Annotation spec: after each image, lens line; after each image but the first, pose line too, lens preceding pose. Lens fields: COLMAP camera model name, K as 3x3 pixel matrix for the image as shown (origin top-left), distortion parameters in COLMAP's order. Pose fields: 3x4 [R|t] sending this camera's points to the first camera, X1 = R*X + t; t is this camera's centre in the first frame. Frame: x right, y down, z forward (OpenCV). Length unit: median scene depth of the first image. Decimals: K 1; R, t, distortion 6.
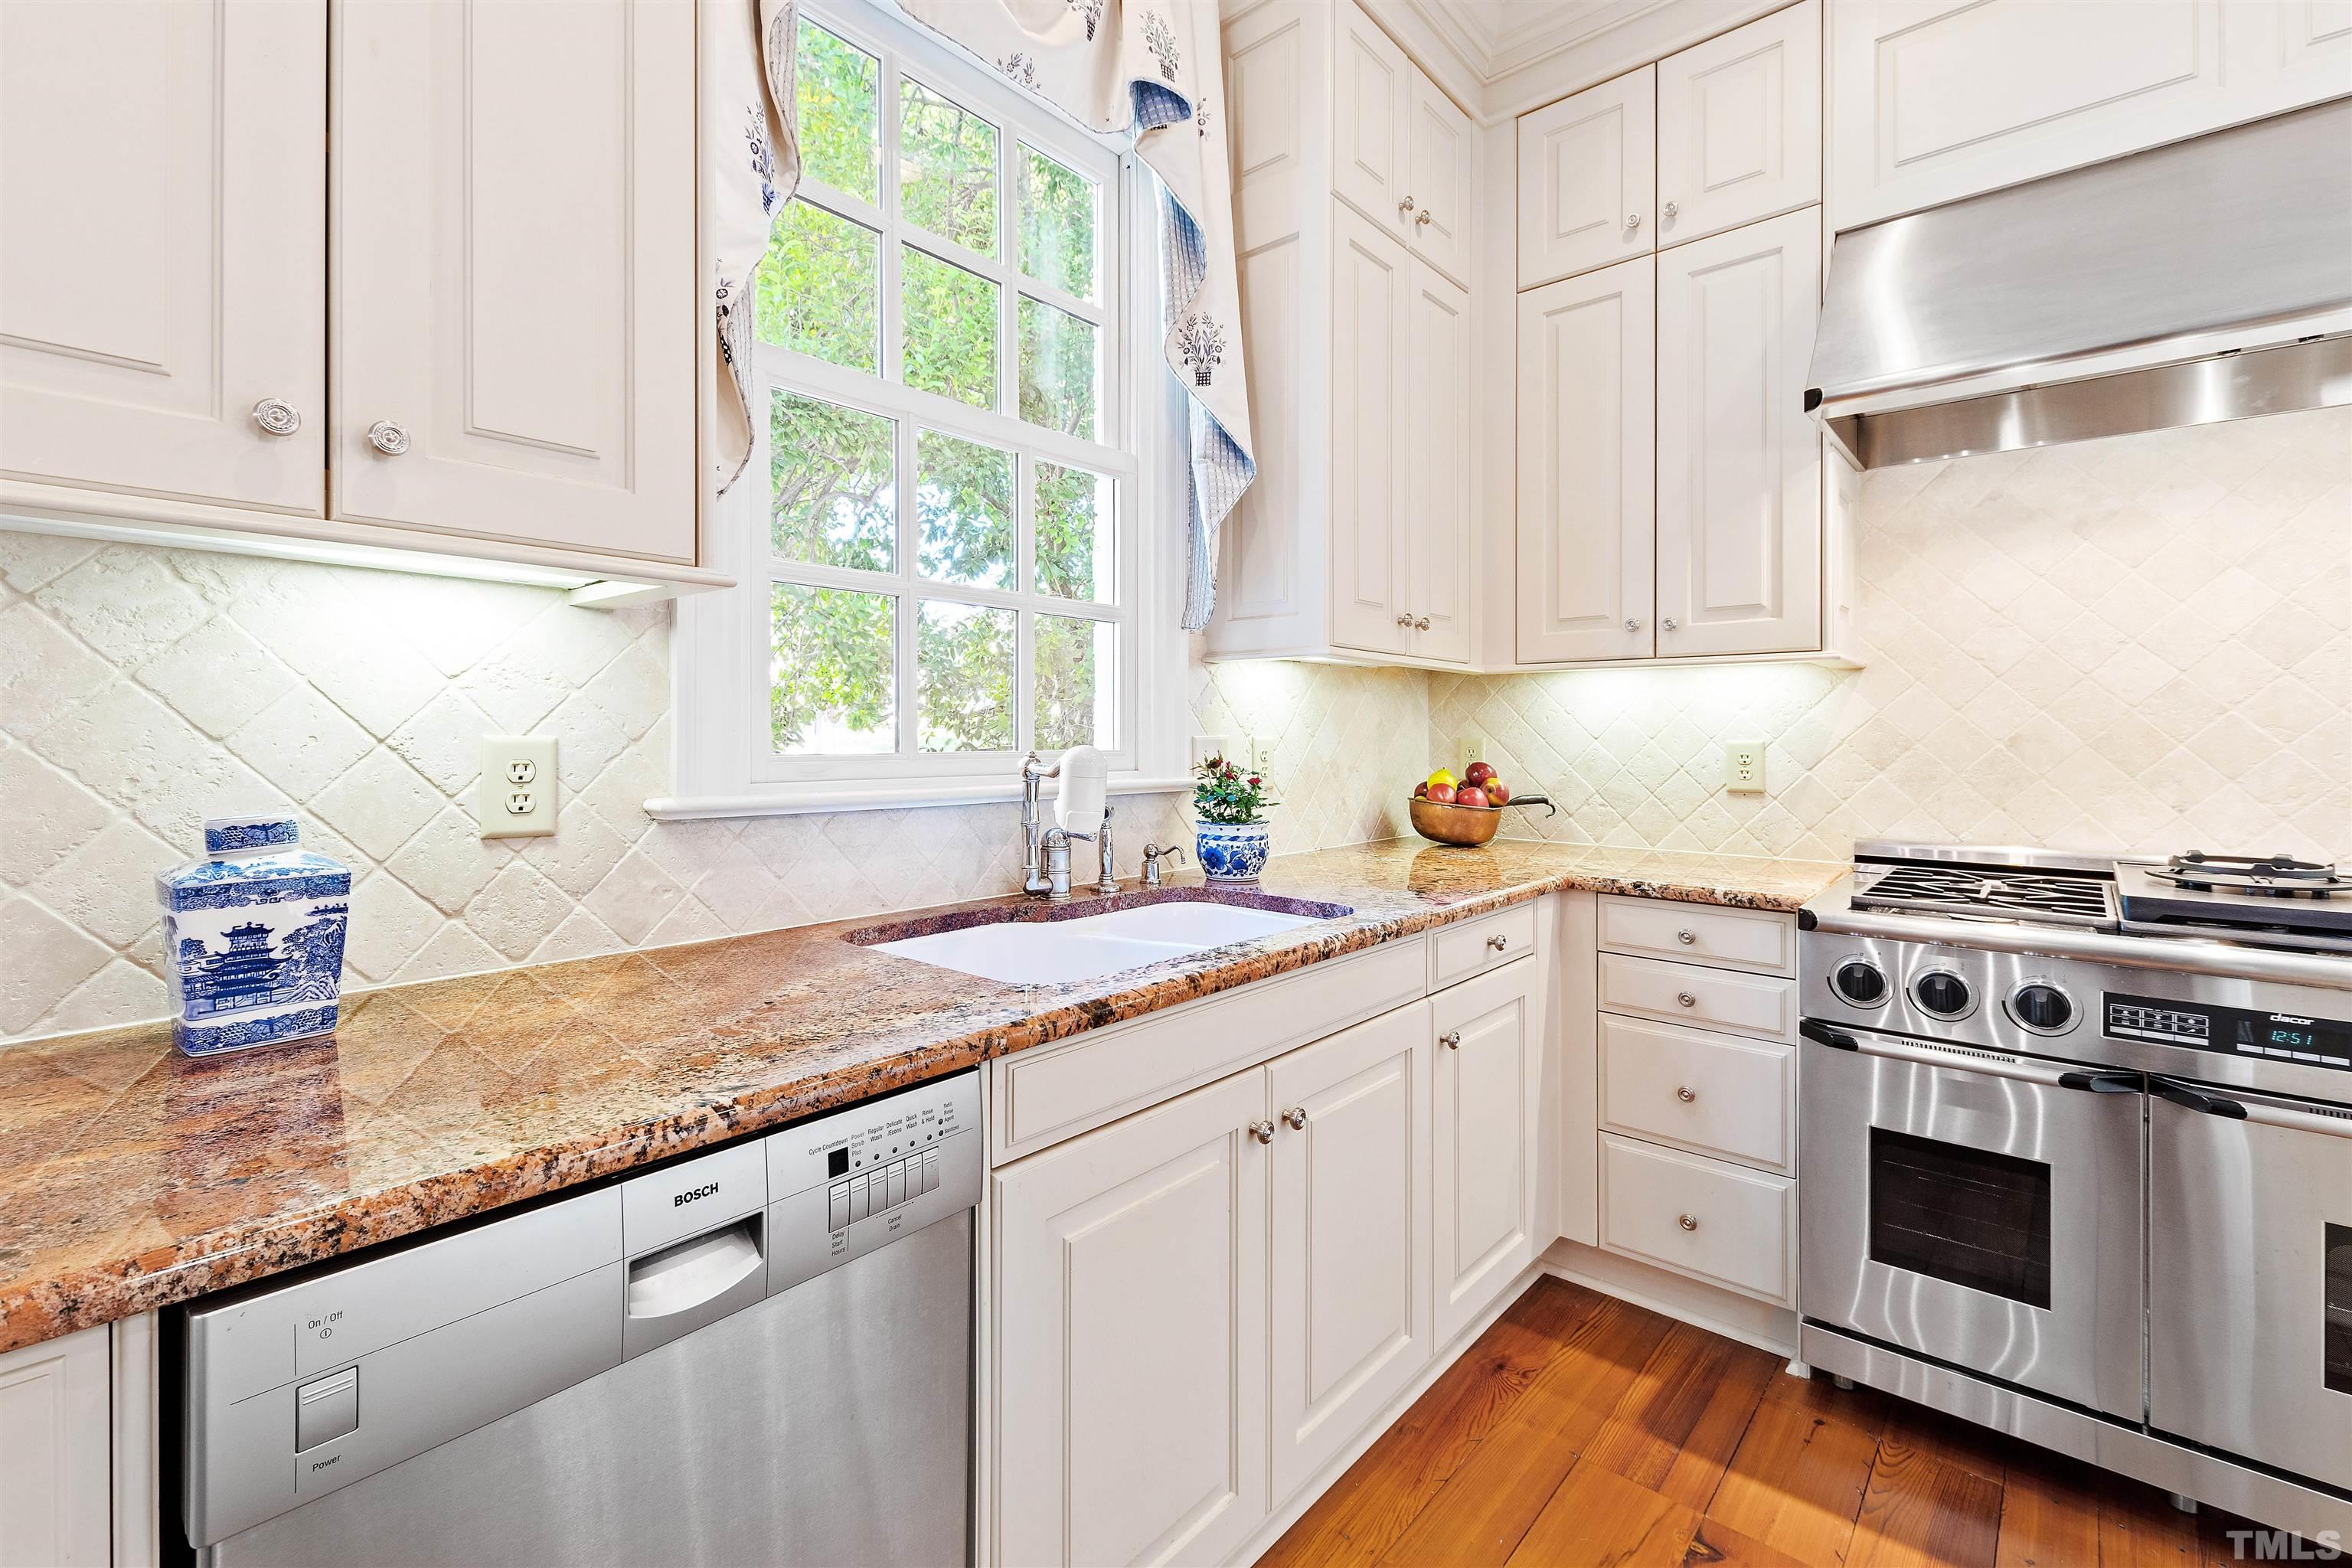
lens RADIAL K [[1035.7, 0, 1149.0], [0, 1035.7, 731.4], [0, 0, 1]] dist [-0.001885, 0.000790]
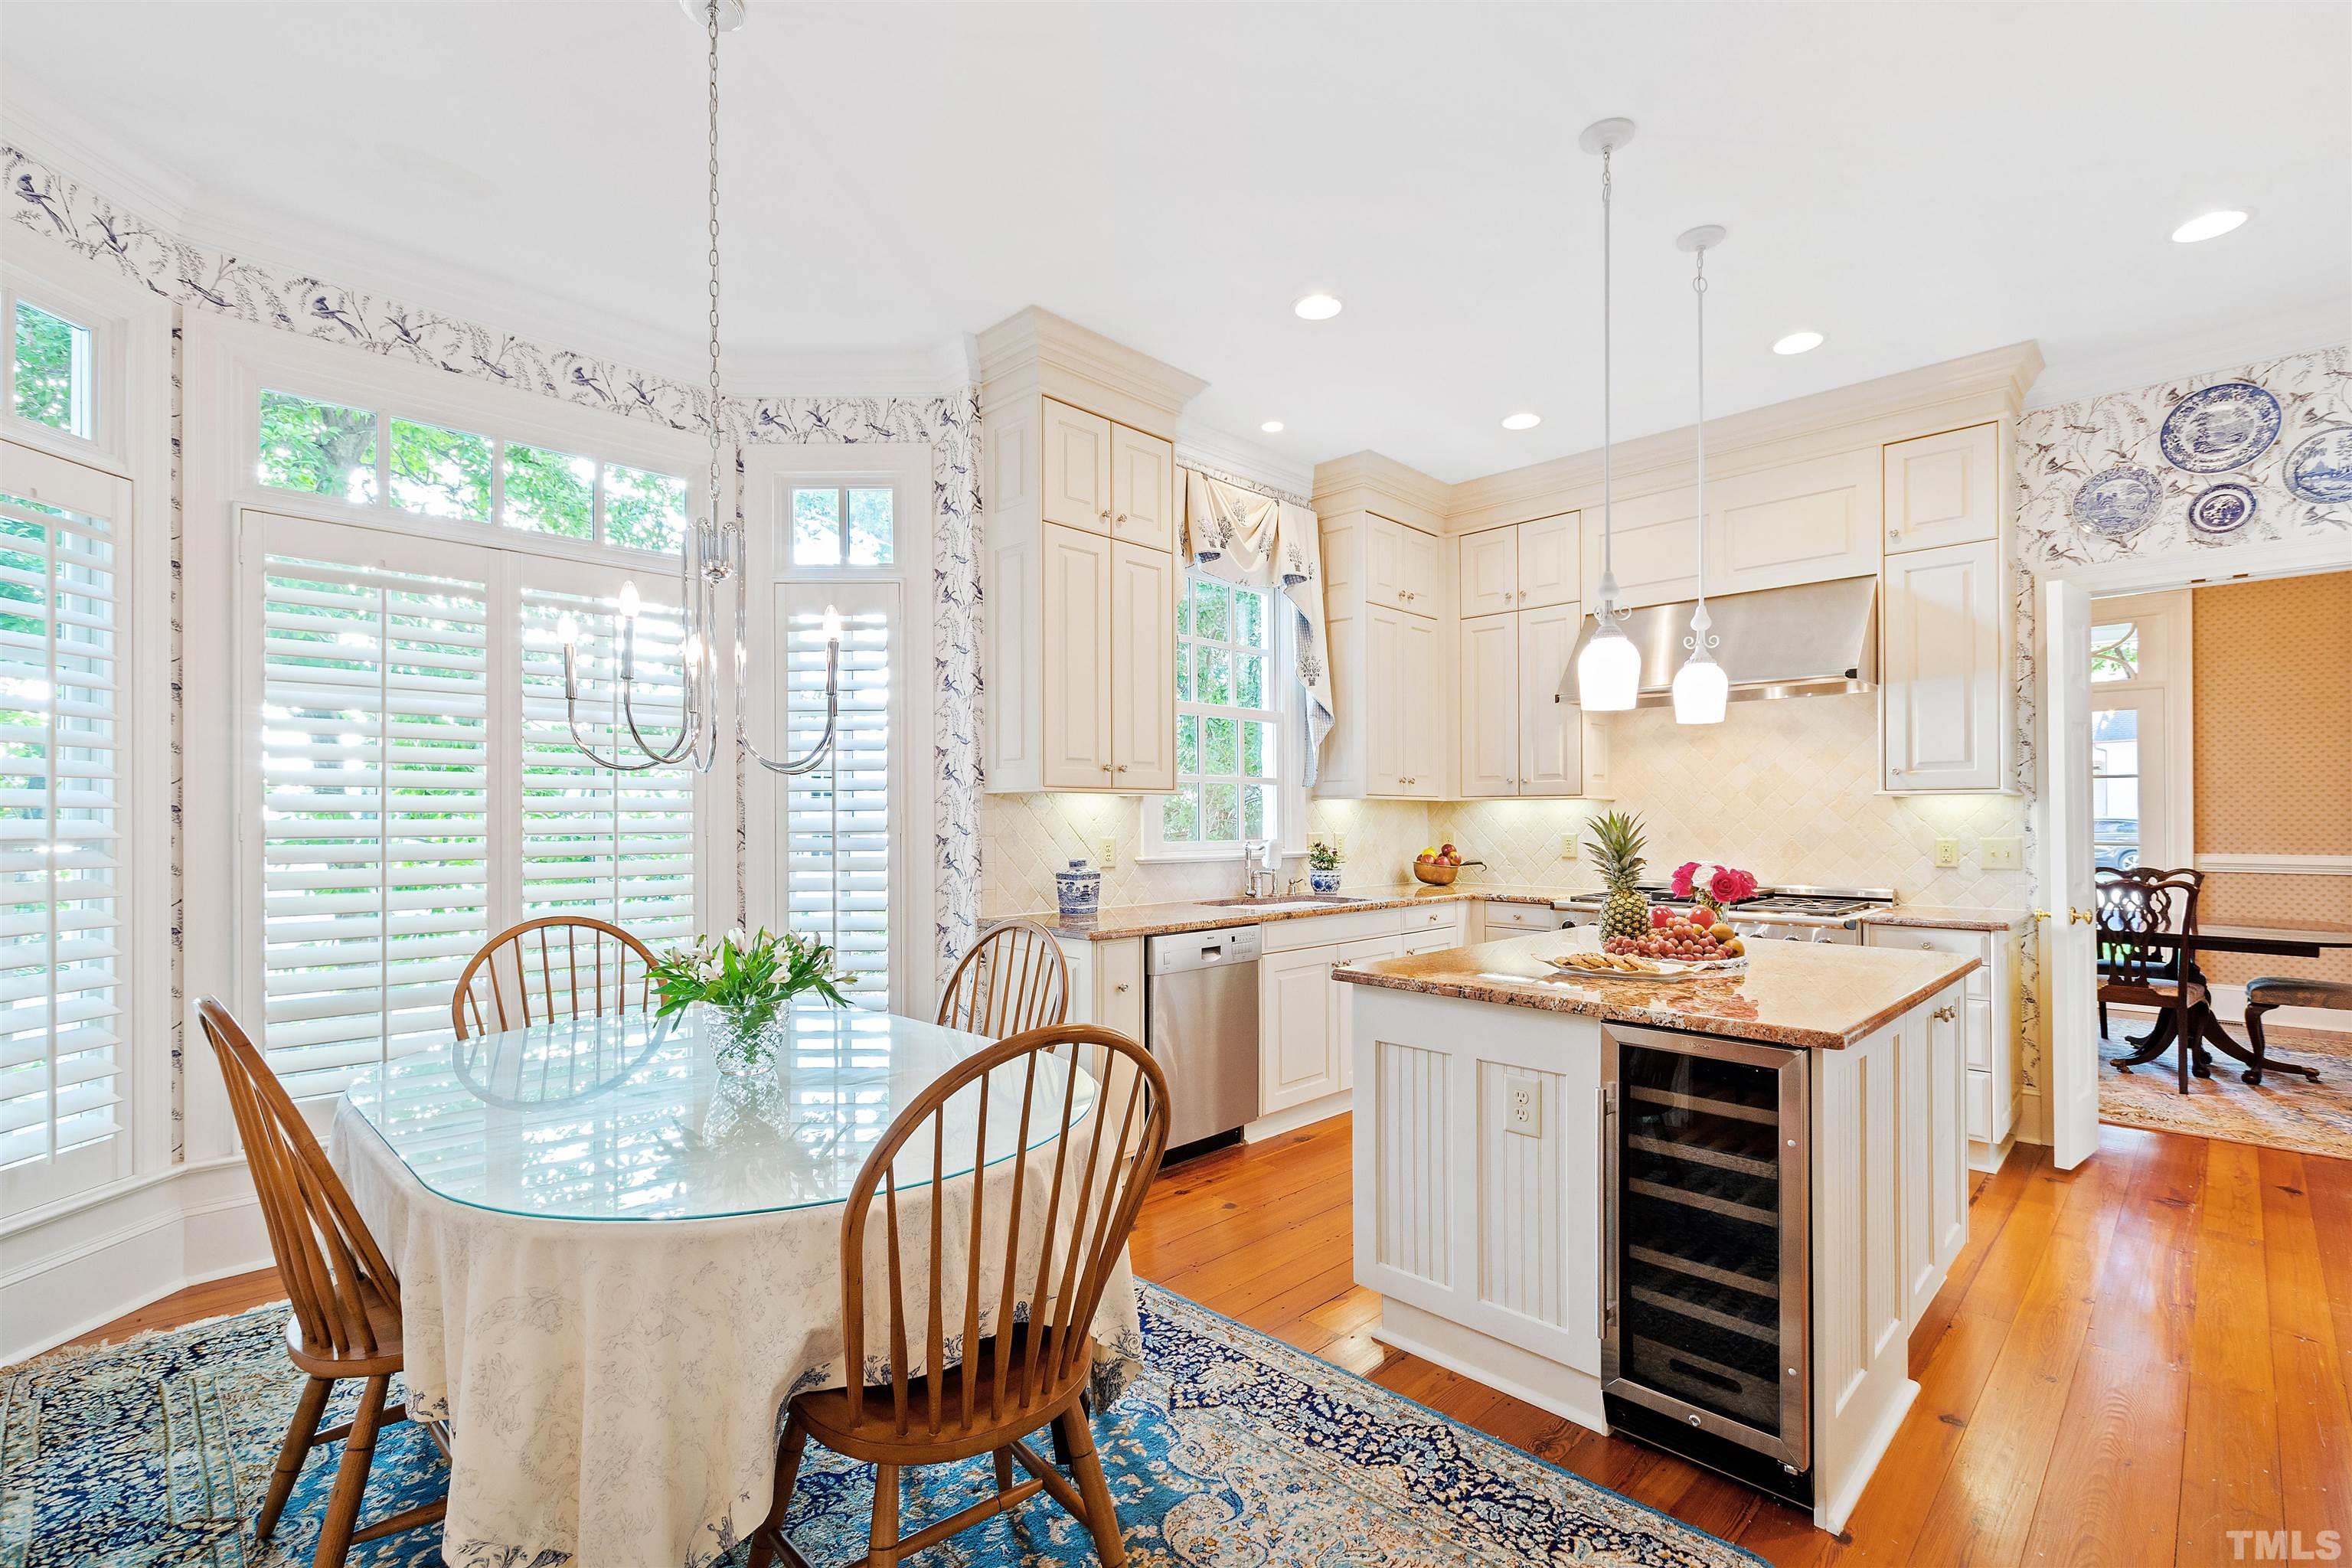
lens RADIAL K [[1035.7, 0, 1176.0], [0, 1035.7, 803.5], [0, 0, 1]] dist [-0.001885, 0.000790]
pose [[0.998111, -0.006158, -0.061130, -0.115445], [0.005467, 0.999919, -0.011466, -0.038770], [0.061195, 0.011110, 0.998064, -1.389437]]
